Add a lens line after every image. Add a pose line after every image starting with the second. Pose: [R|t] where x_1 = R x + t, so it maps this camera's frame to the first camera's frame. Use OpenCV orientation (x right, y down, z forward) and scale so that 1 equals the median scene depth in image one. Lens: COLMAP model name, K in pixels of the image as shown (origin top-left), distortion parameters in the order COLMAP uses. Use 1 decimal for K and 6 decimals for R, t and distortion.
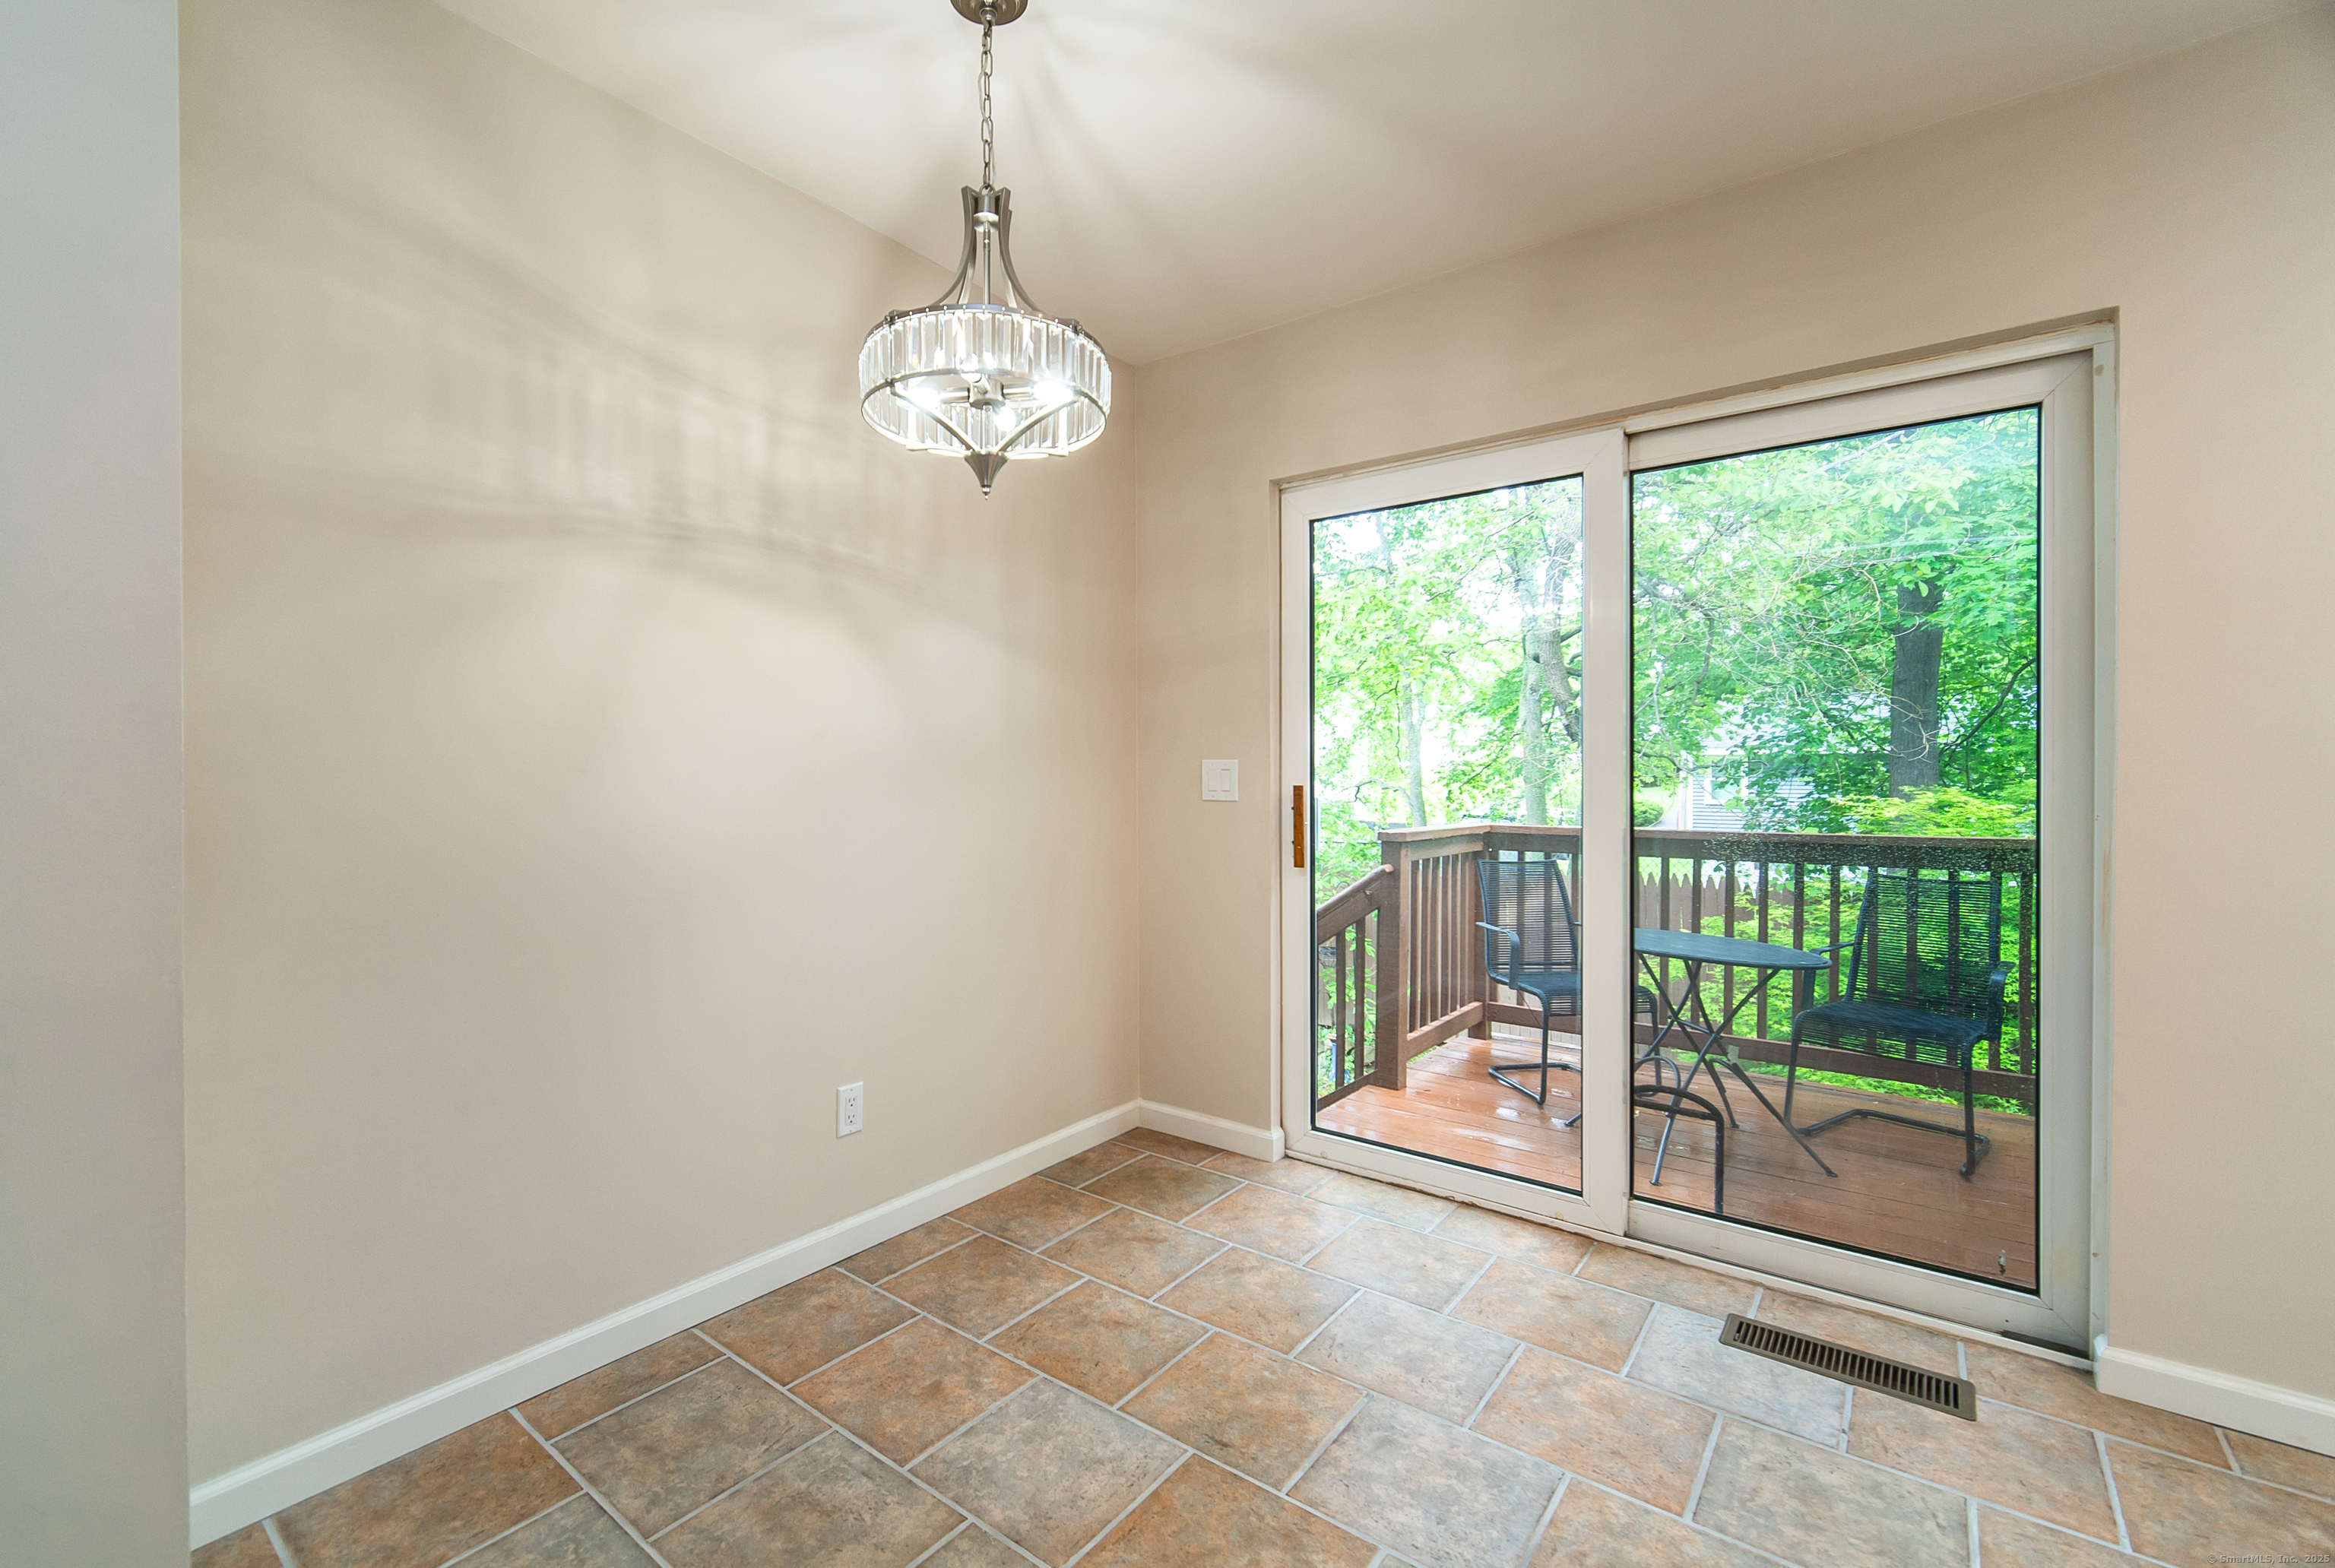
lens RADIAL K [[1005.9, 0, 1121.6], [0, 1005.9, 786.8], [0, 0, 1]] dist [-0.000314, -0.000543]
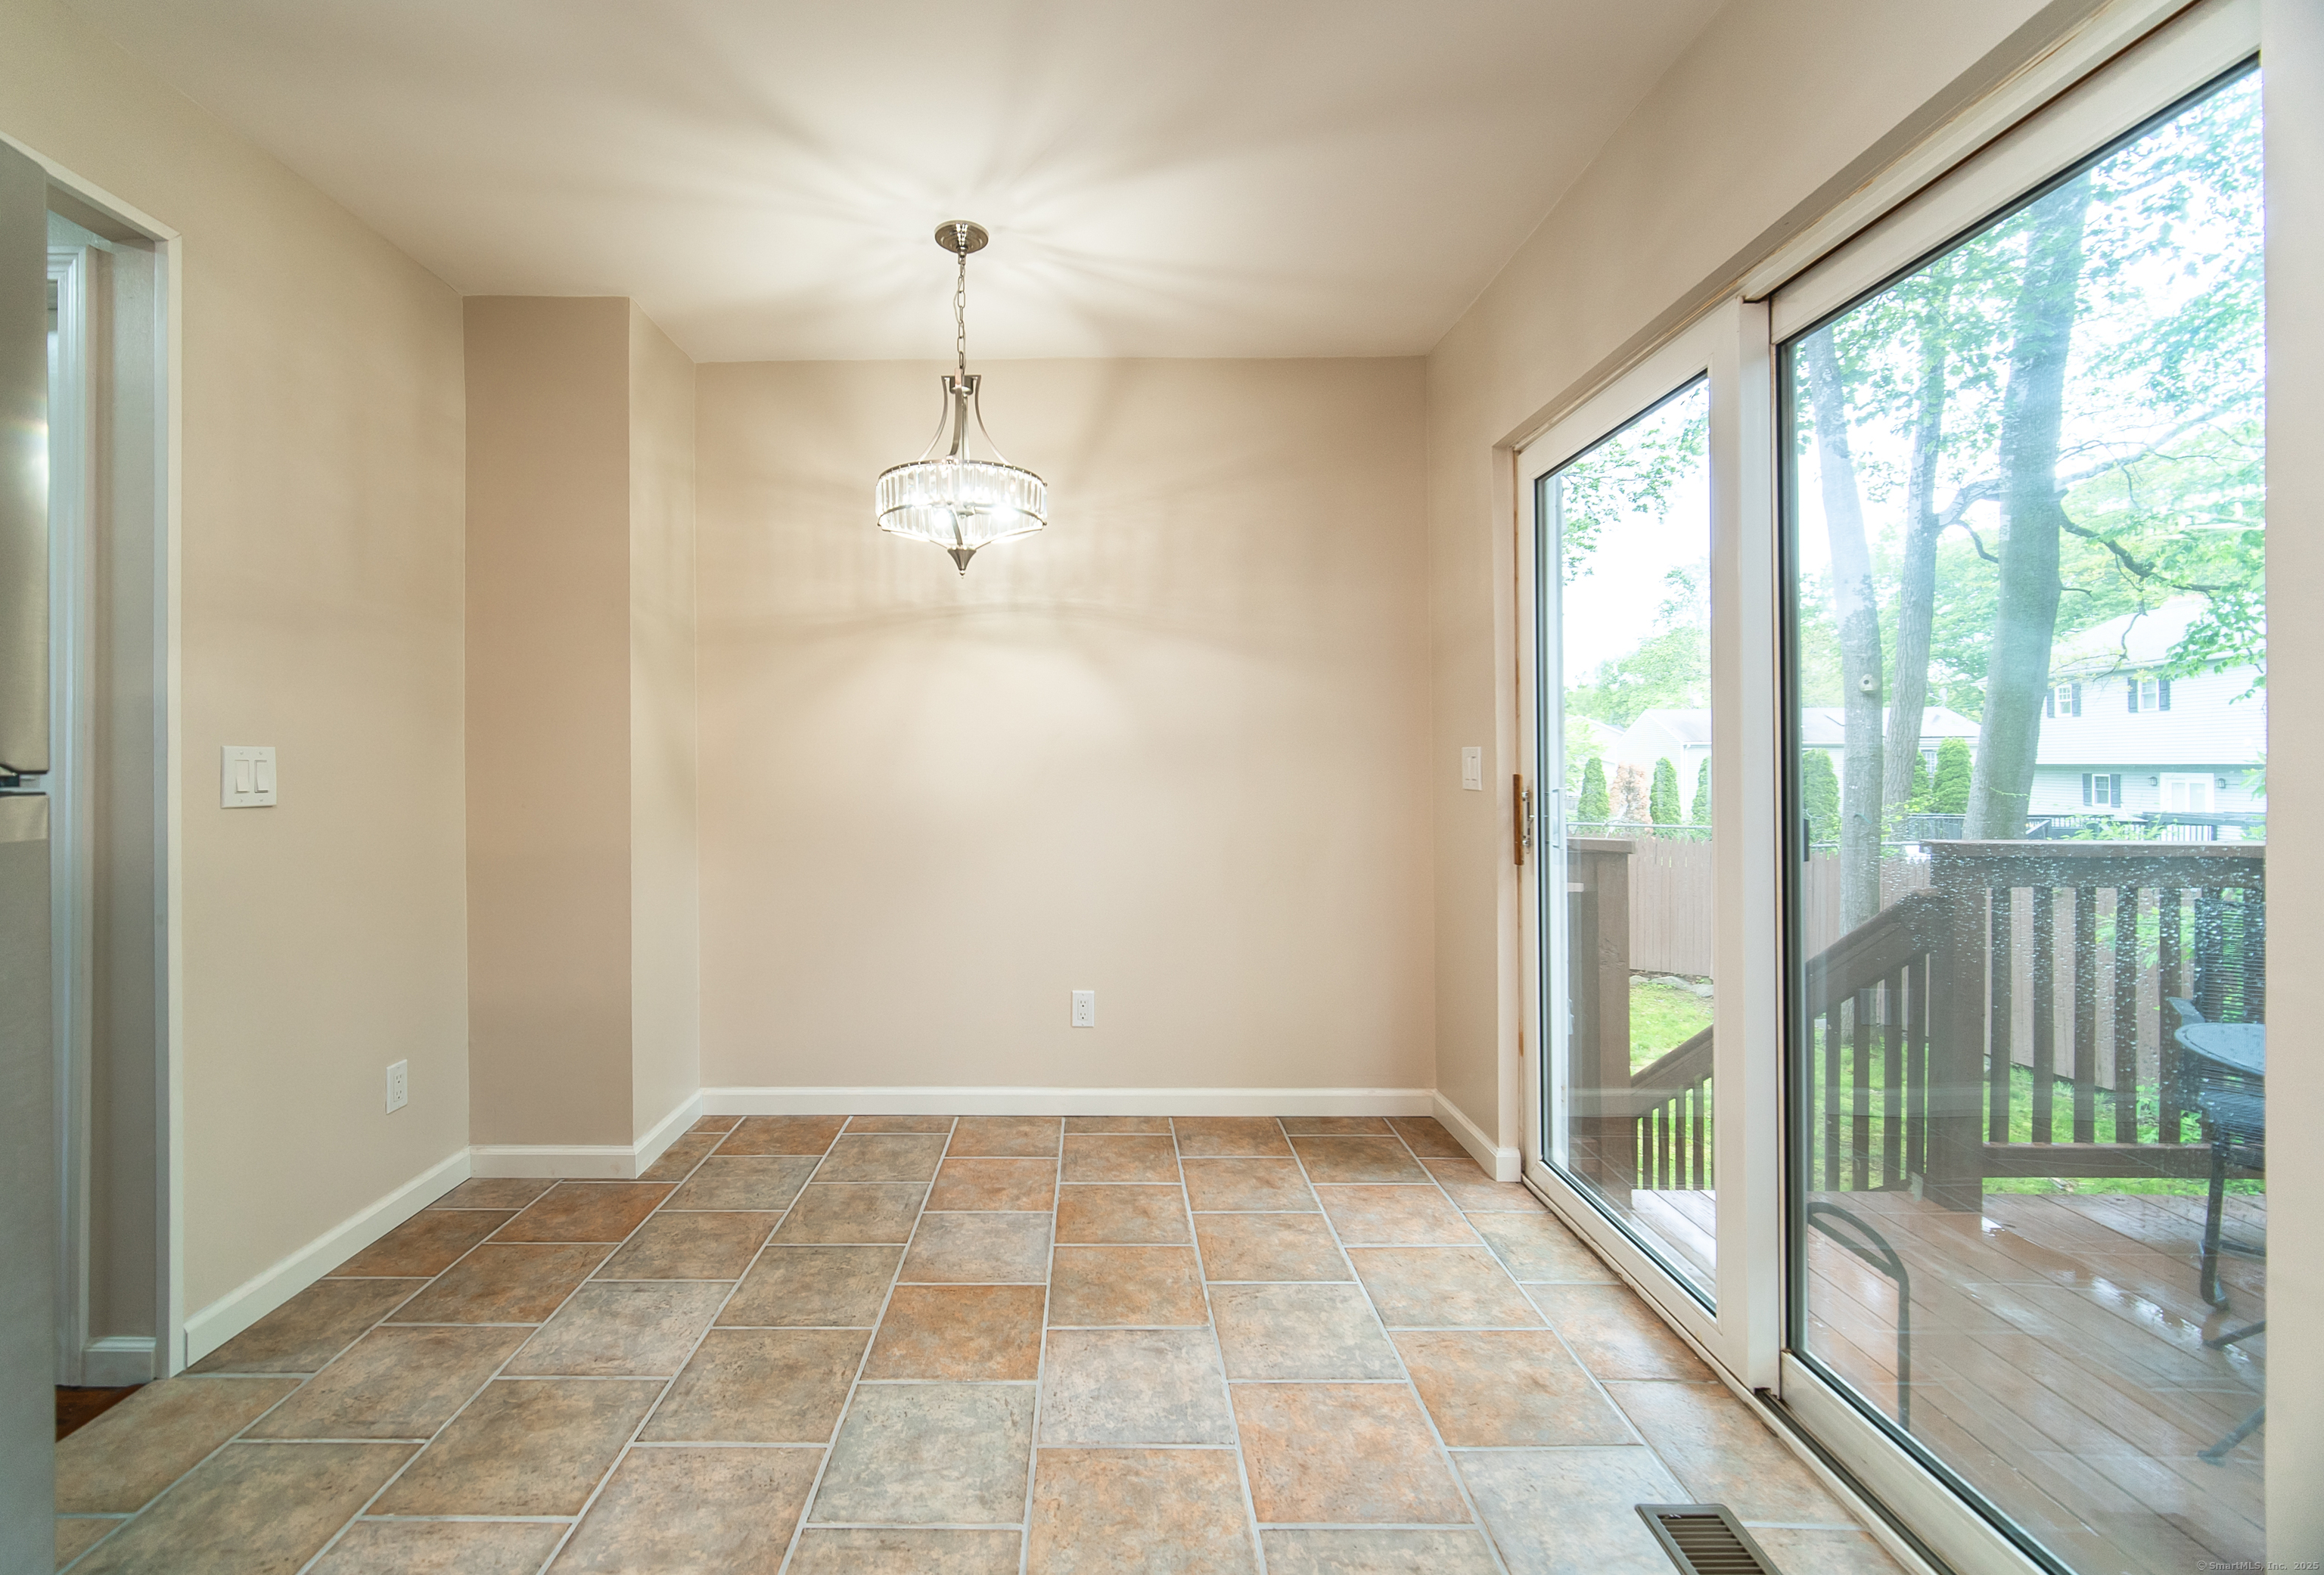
lens RADIAL K [[1001.2, 0, 1098.0], [0, 1001.2, 756.1], [0, 0, 1]] dist [-0.000314, -0.000543]
pose [[0.614298, -0.009522, -0.789017, 0.898073], [-0.004364, 0.999871, -0.015464, -0.000631], [0.789062, 0.012943, 0.614177, 0.197251]]
